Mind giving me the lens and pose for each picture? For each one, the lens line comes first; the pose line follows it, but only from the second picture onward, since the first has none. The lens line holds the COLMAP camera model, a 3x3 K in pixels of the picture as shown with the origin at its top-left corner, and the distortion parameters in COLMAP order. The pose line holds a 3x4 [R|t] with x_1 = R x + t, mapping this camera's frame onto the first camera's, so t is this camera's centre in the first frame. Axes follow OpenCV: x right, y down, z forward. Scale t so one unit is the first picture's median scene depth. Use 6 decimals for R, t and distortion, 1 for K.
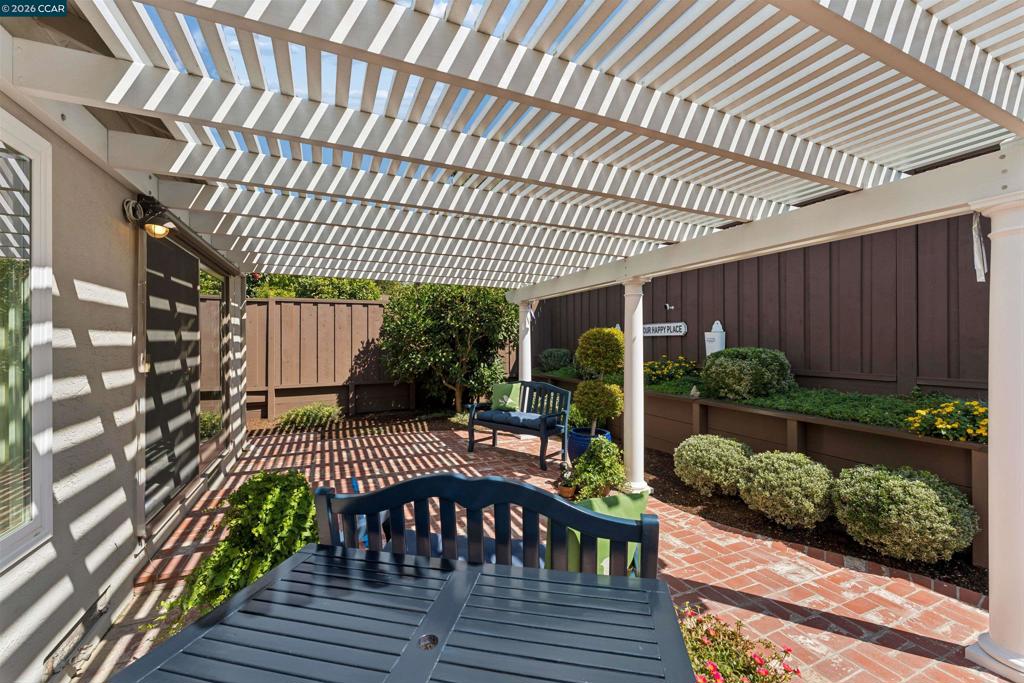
lens RADIAL K [[414.2, 0, 507.8], [0, 414.2, 344.1], [0, 0, 1]] dist [0.021302, -0.000040]
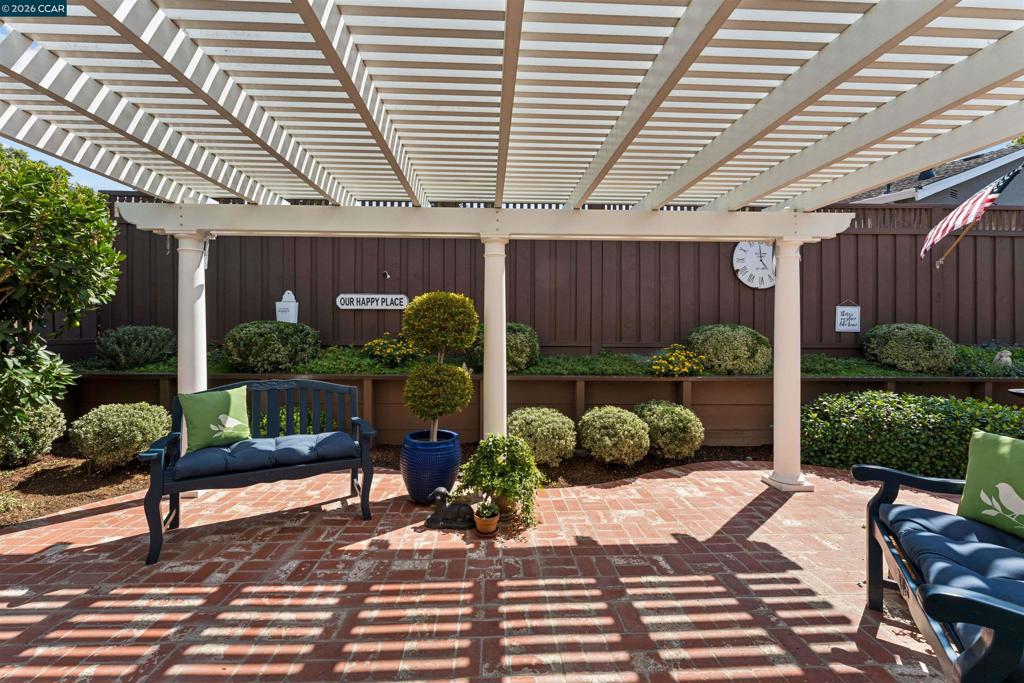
lens RADIAL K [[413.8, 0, 507.9], [0, 413.8, 330.5], [0, 0, 1]] dist [-0.000253, -0.000069]
pose [[0.373824, -0.003294, 0.927494, -0.397765], [-0.000886, 0.999992, 0.003909, 0.026100], [-0.927499, -0.002283, 0.373818, 0.597866]]
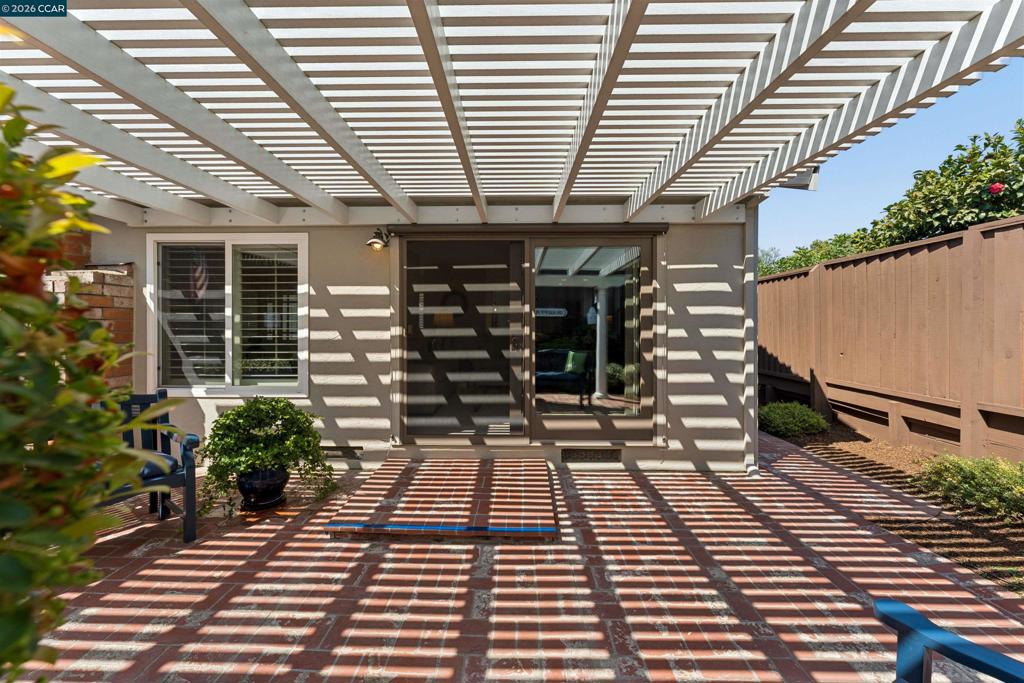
lens RADIAL K [[418.3, 0, 509.4], [0, 418.3, 325.5], [0, 0, 1]] dist [0.000387, -0.000125]
pose [[-0.424534, 0.005459, -0.905395, 0.199679], [-0.006378, 0.999939, 0.009020, 0.009478], [0.905389, 0.009604, -0.424474, 1.067222]]
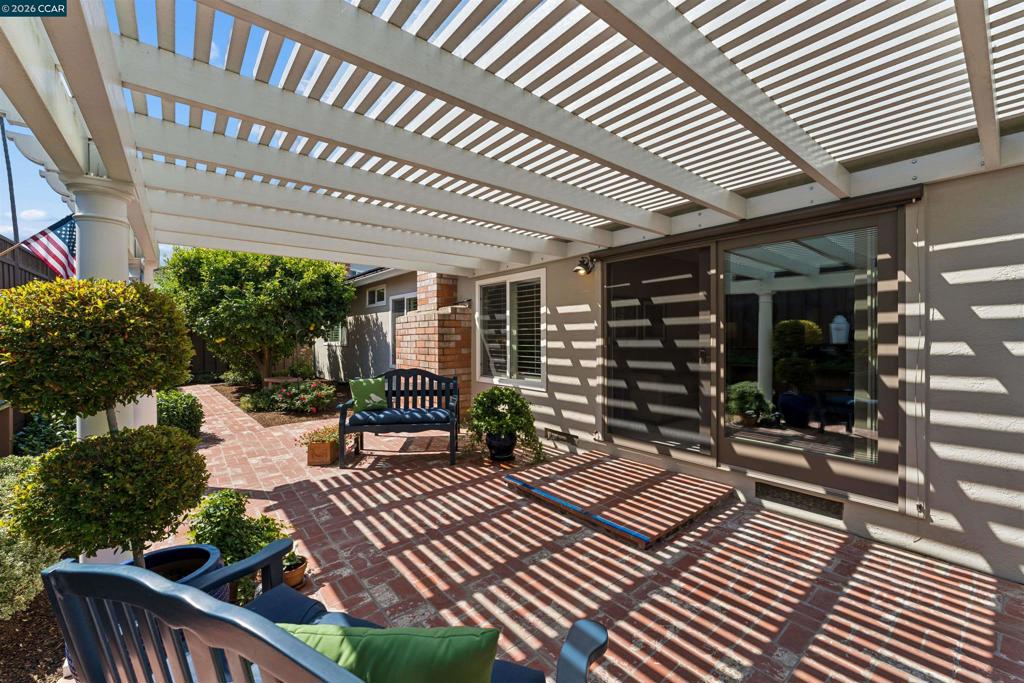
lens RADIAL K [[413.8, 0, 507.9], [0, 413.8, 330.5], [0, 0, 1]] dist [-0.000253, -0.000069]
pose [[-0.967728, 0.003414, -0.251975, -0.006927], [0.004855, 0.999975, -0.005100, 0.006631], [0.251952, -0.006159, -0.967720, 1.382114]]
